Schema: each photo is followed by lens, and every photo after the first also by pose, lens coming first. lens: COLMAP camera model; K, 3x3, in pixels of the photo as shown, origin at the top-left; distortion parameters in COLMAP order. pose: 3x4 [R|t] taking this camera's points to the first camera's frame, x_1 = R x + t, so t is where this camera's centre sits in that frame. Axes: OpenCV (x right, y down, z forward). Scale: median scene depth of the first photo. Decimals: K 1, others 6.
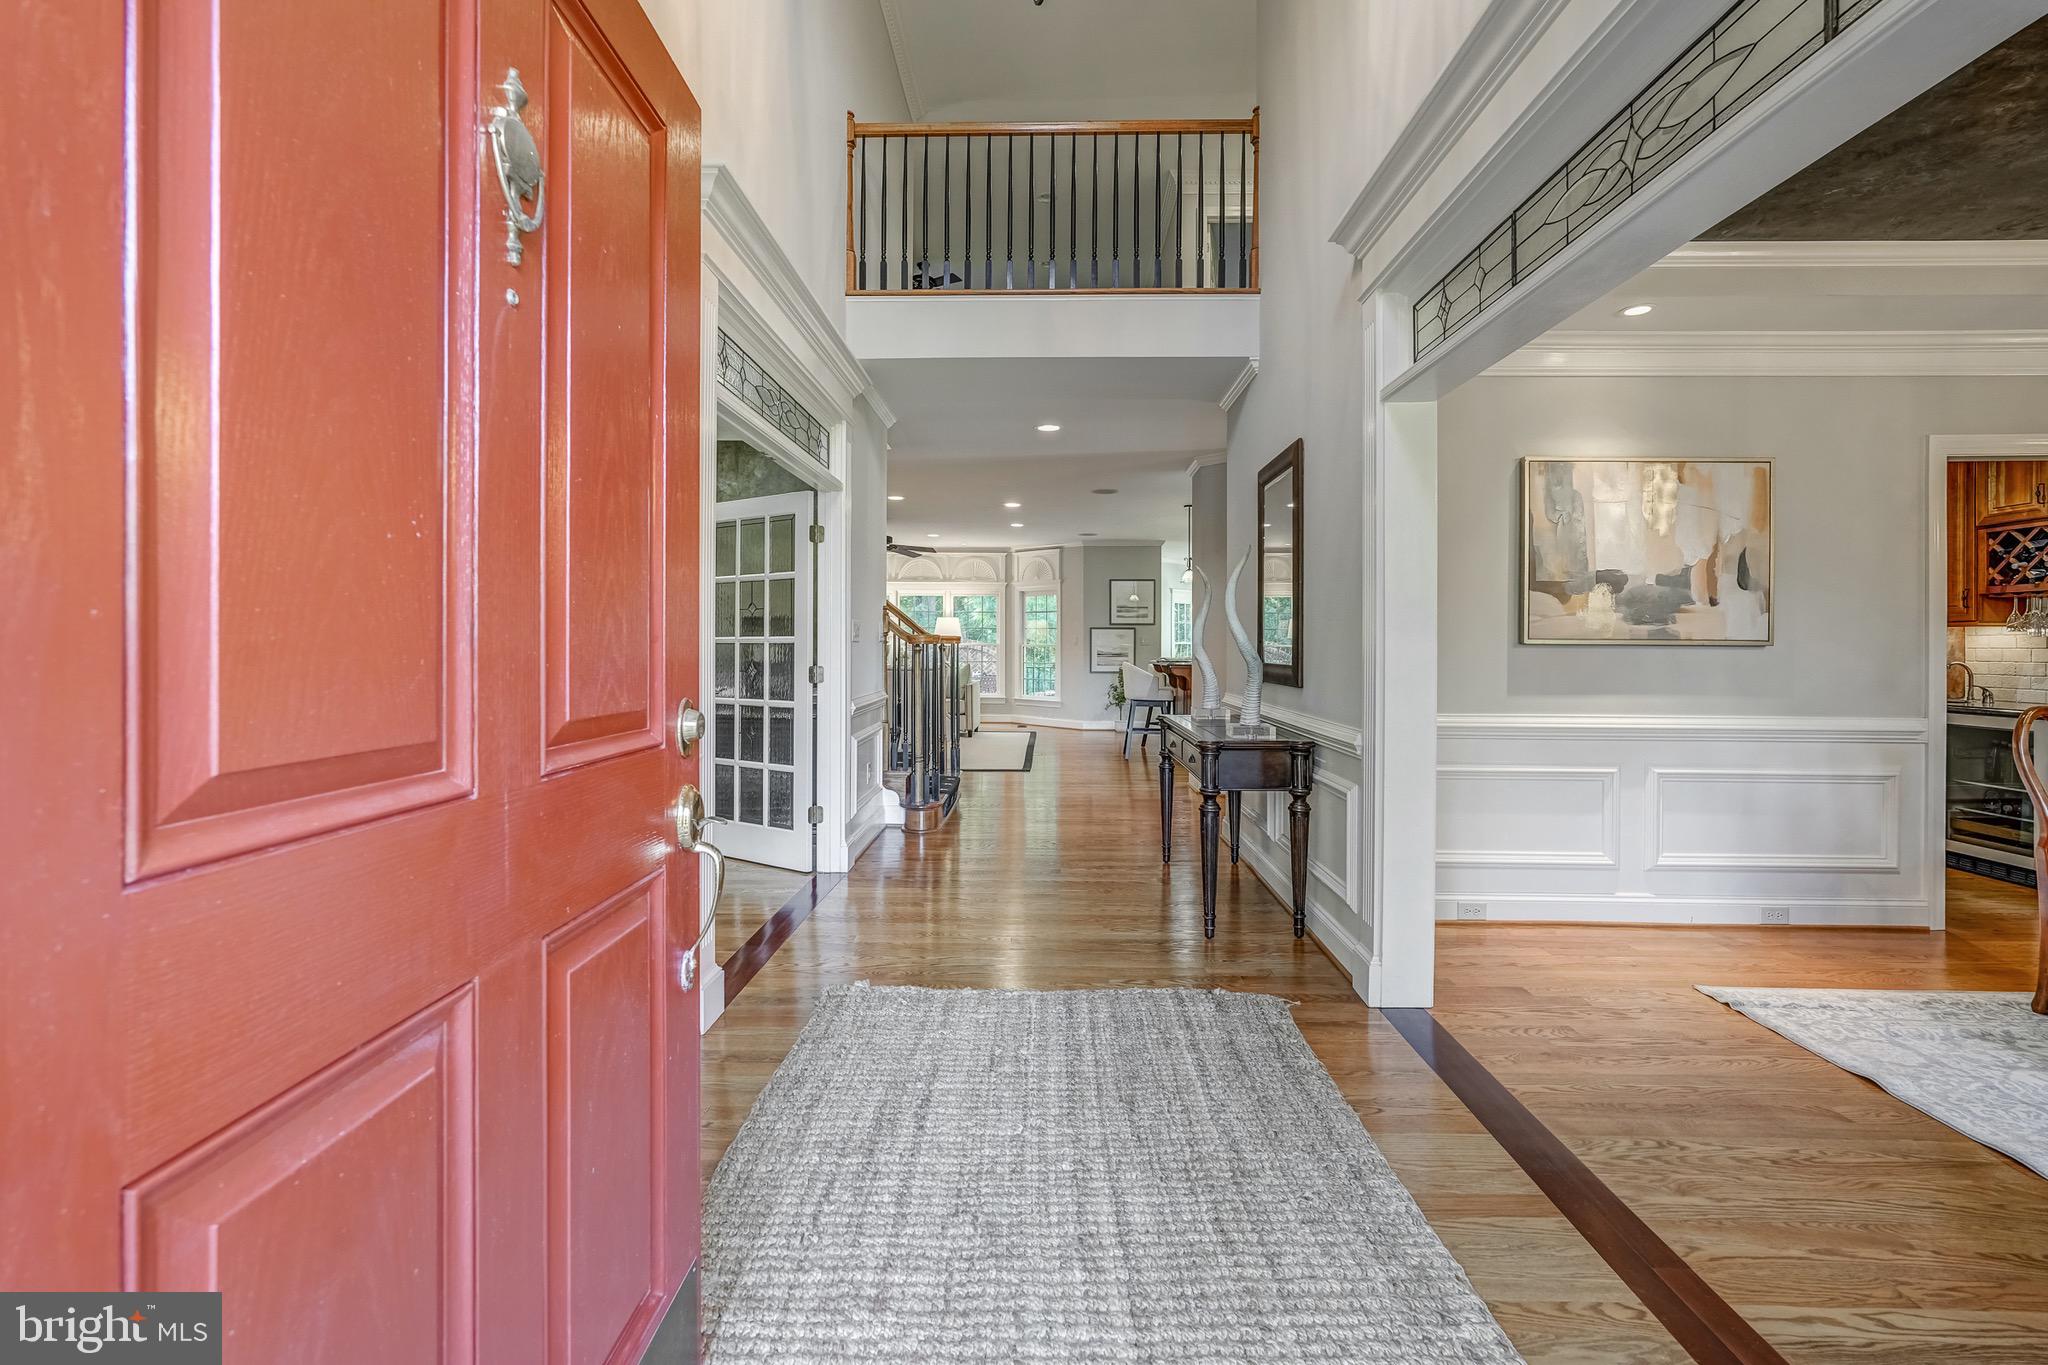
lens RADIAL K [[908.4, 0, 1024.7], [0, 908.4, 651.4], [0, 0, 1]] dist [-0.013592, 0.006300]
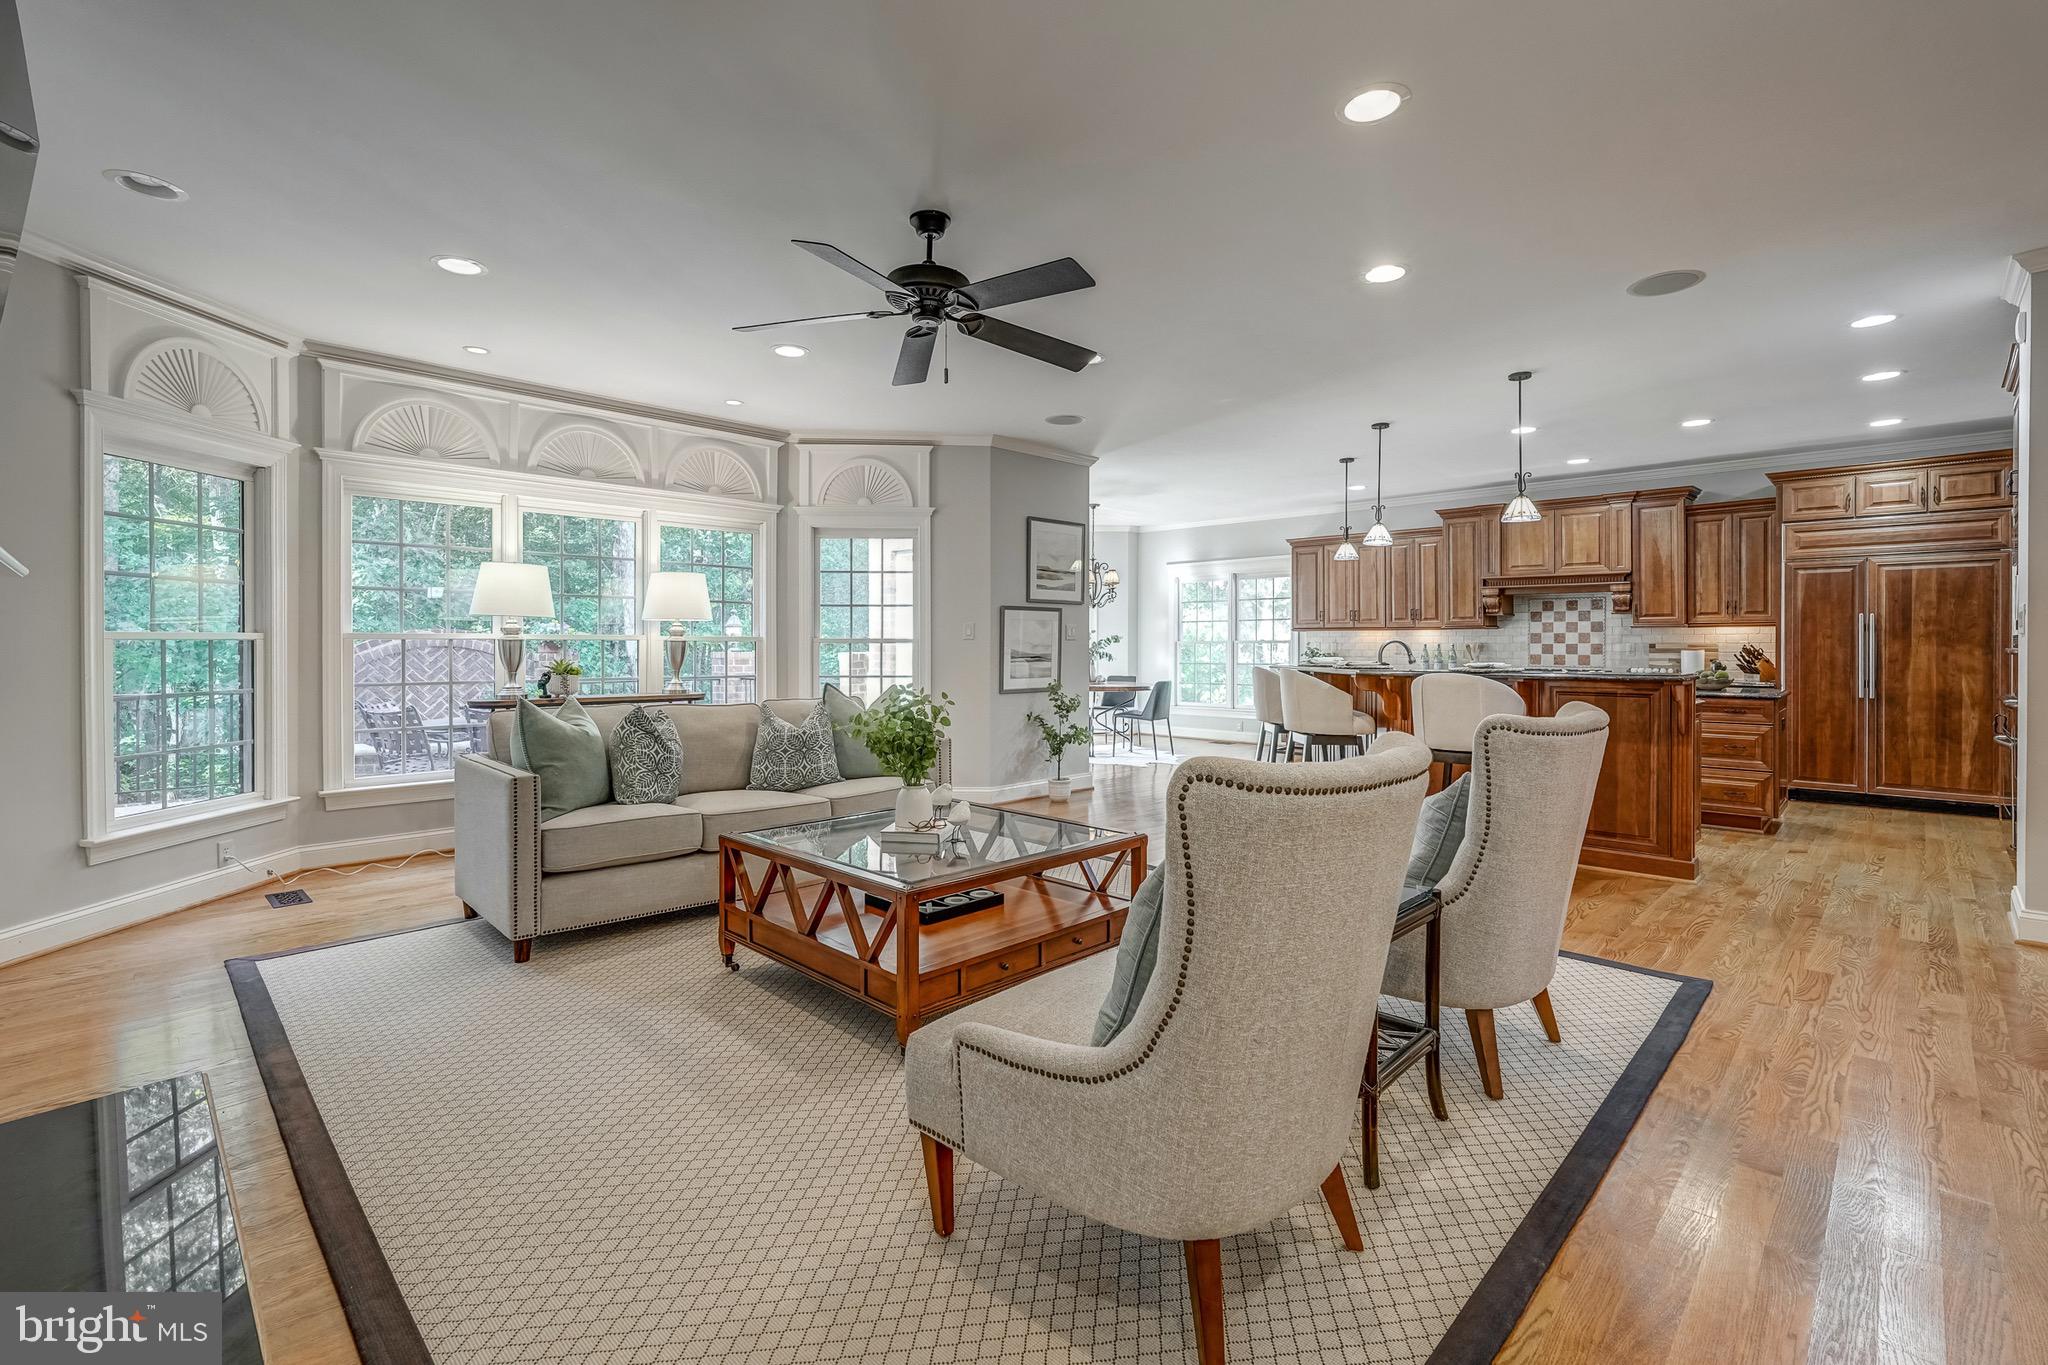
lens RADIAL K [[908.4, 0, 1040.2], [0, 908.4, 640.7], [0, 0, 1]] dist [-0.013592, 0.006300]
pose [[0.681917, 0.000995, 0.731429, -0.986867], [0.005771, 0.999961, -0.006742, -0.009084], [-0.731407, 0.008818, 0.681884, 2.136836]]
